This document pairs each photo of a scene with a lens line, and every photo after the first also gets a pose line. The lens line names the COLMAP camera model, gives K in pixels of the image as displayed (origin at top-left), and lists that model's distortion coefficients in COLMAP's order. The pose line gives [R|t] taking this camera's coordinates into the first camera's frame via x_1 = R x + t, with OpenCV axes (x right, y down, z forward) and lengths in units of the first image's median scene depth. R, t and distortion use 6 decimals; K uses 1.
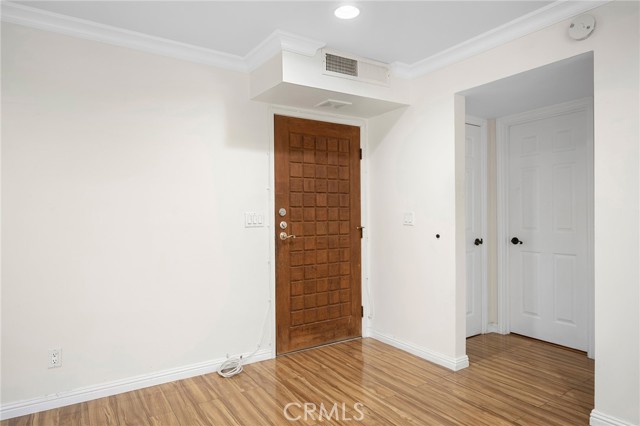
lens RADIAL K [[382.8, 0, 318.9], [0, 382.8, 210.4], [0, 0, 1]] dist [0.007693, 0.000604]
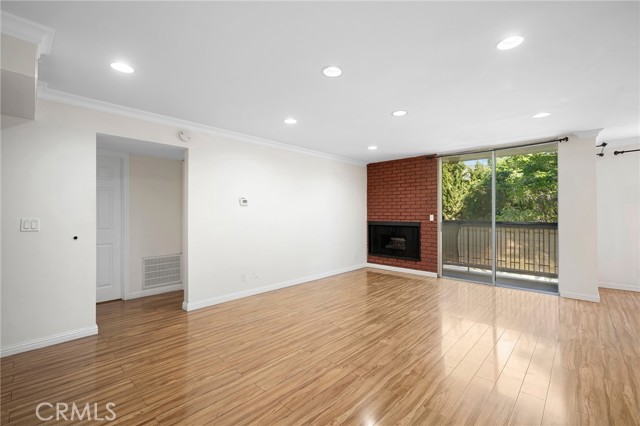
lens RADIAL K [[280.6, 0, 320.2], [0, 280.6, 210.9], [0, 0, 1]] dist [-0.002603, -0.000802]
pose [[-0.229246, 0.016676, 0.973226, -0.700884], [-0.003866, 0.999830, -0.018043, -0.007719], [-0.973361, -0.007898, -0.229142, 0.389714]]
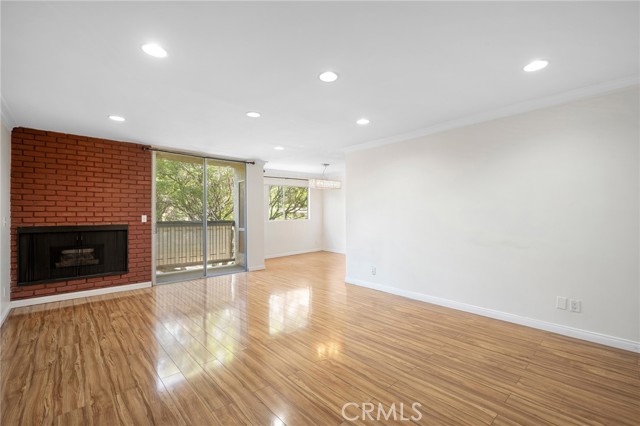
lens RADIAL K [[280.6, 0, 324.0], [0, 280.6, 213.7], [0, 0, 1]] dist [-0.002603, -0.000802]
pose [[-0.985026, 0.007810, -0.172230, 0.096786], [0.008480, 0.999959, -0.003154, -0.012297], [0.172198, -0.004568, -0.985052, 0.908224]]
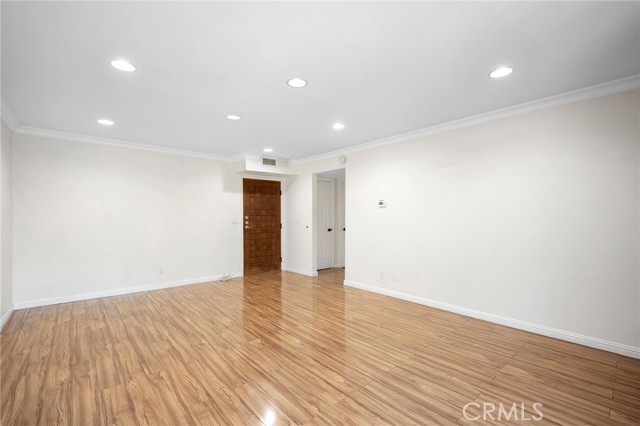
lens RADIAL K [[280.6, 0, 321.3], [0, 280.6, 216.9], [0, 0, 1]] dist [-0.002603, -0.000802]
pose [[0.990274, 0.003161, 0.139093, 0.126863], [-0.004740, 0.999928, 0.011022, -0.021565], [-0.139048, -0.011574, 0.990218, -0.828366]]
